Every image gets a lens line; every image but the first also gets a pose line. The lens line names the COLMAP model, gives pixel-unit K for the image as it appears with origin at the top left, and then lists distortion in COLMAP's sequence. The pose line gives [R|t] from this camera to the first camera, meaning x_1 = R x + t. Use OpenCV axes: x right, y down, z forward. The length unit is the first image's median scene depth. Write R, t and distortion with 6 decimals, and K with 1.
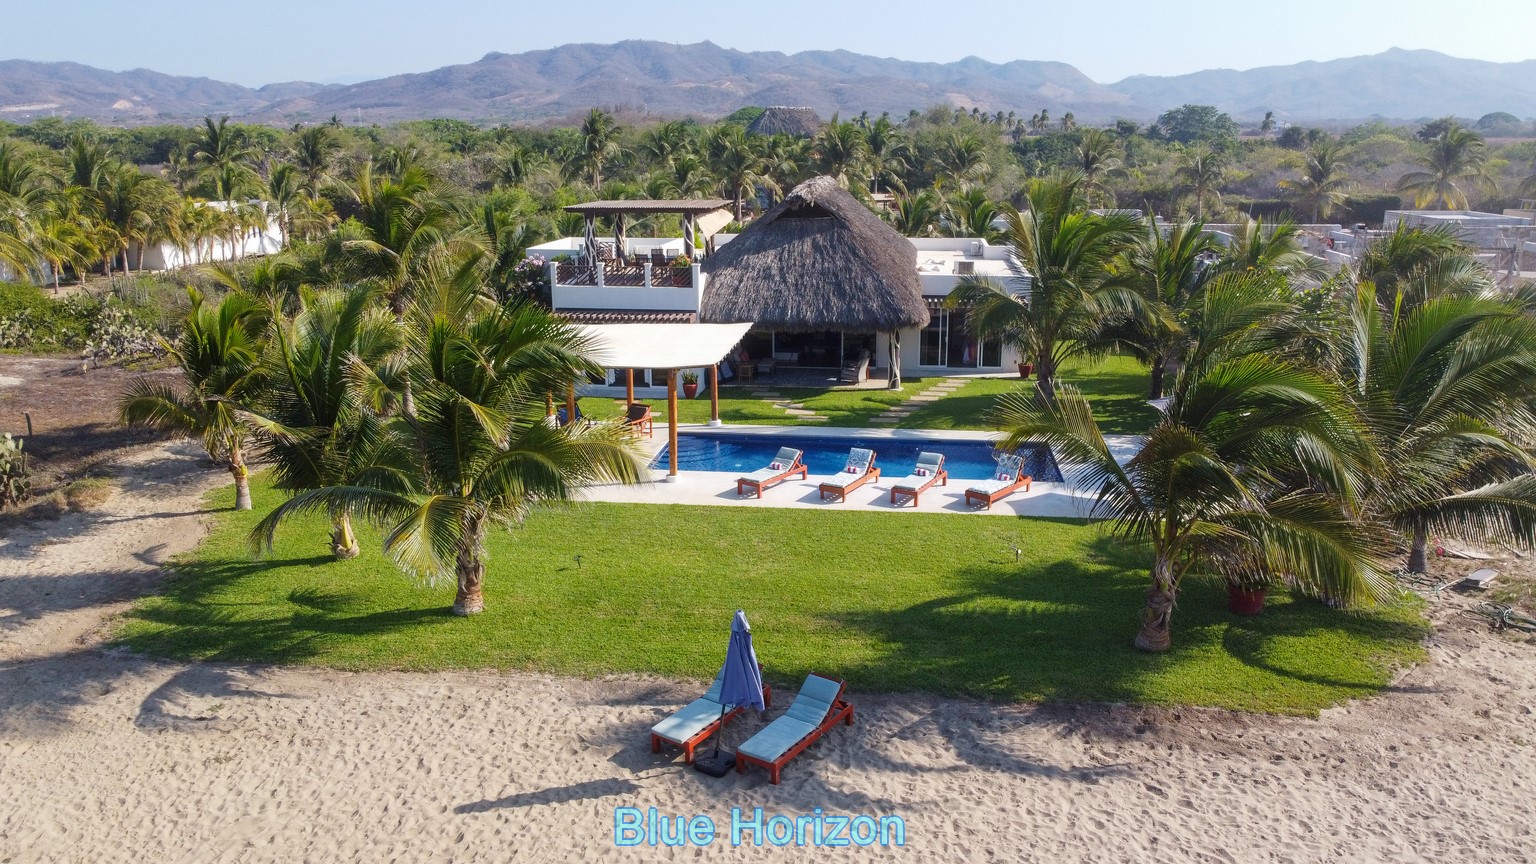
lens RADIAL K [[1171.4, 0, 772.5], [0, 1171.4, 426.9], [0, 0, 1]] dist [0.000507, -0.004204]
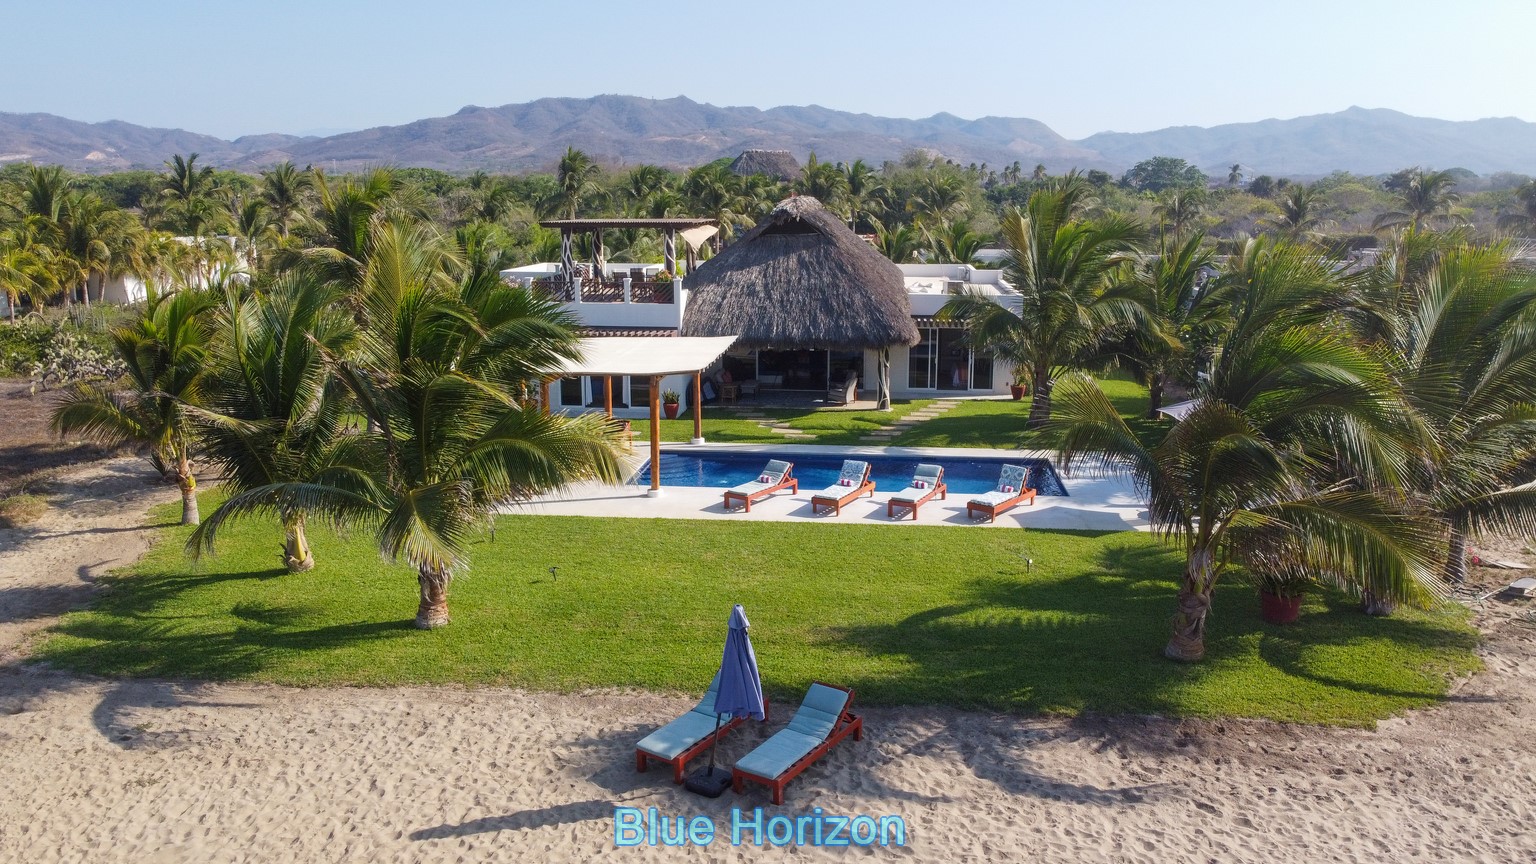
lens RADIAL K [[1171.4, 0, 772.5], [0, 1171.4, 426.9], [0, 0, 1]] dist [0.000507, -0.004204]
pose [[0.999762, -0.000428, 0.021804, -0.015258], [0.001378, 0.999049, -0.043587, 0.043922], [-0.021764, 0.043606, 0.998812, 0.079423]]
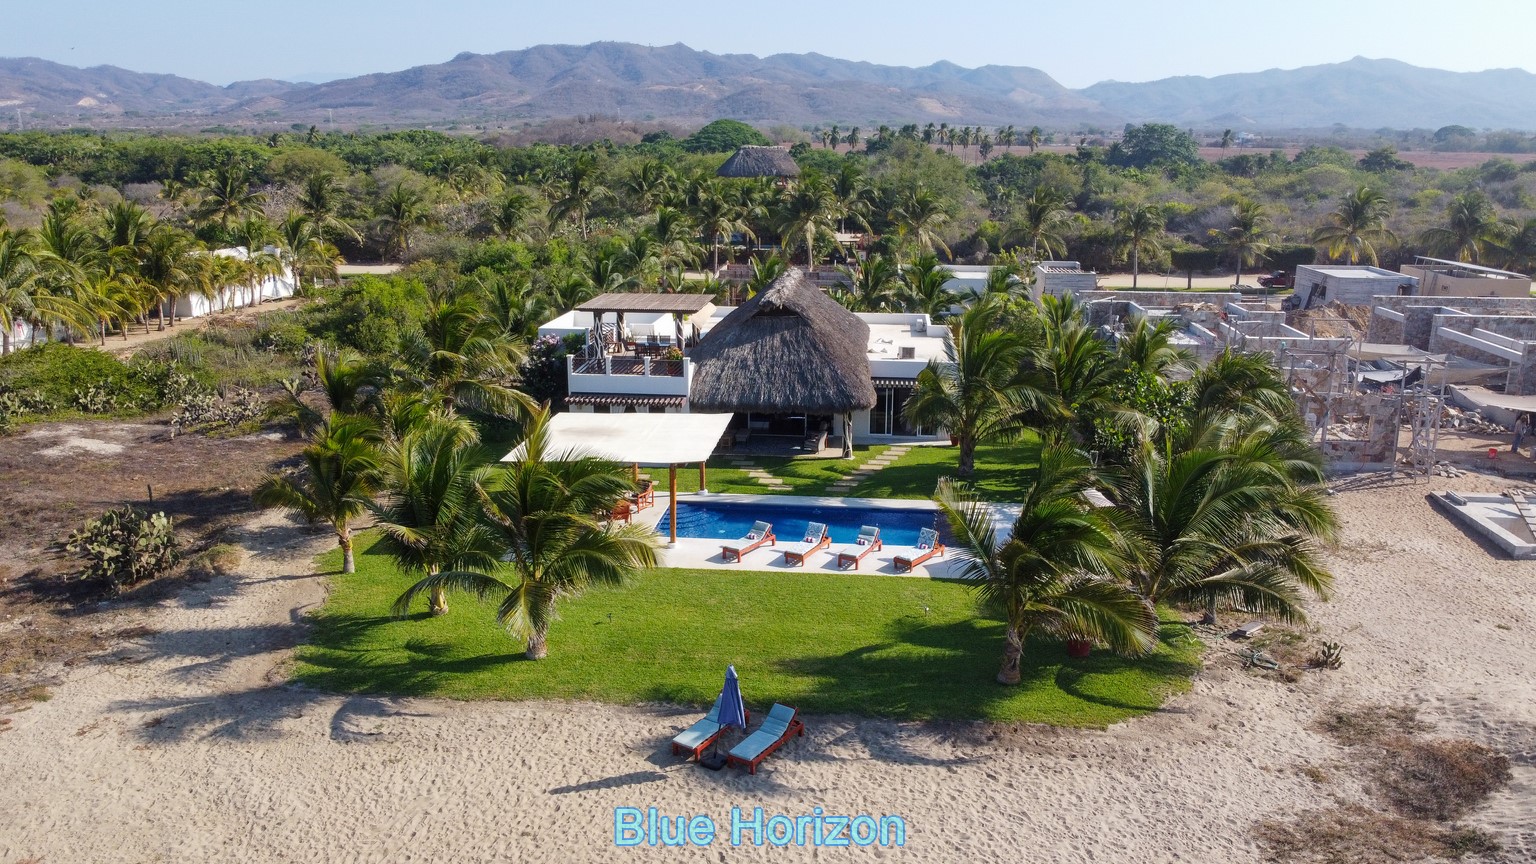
lens RADIAL K [[1171.4, 0, 772.5], [0, 1171.4, 426.9], [0, 0, 1]] dist [0.000507, -0.004204]
pose [[0.999716, 0.001477, 0.023784, -0.006979], [-0.001449, 0.999998, -0.001221, -0.118496], [-0.023785, 0.001187, 0.999716, -0.424708]]
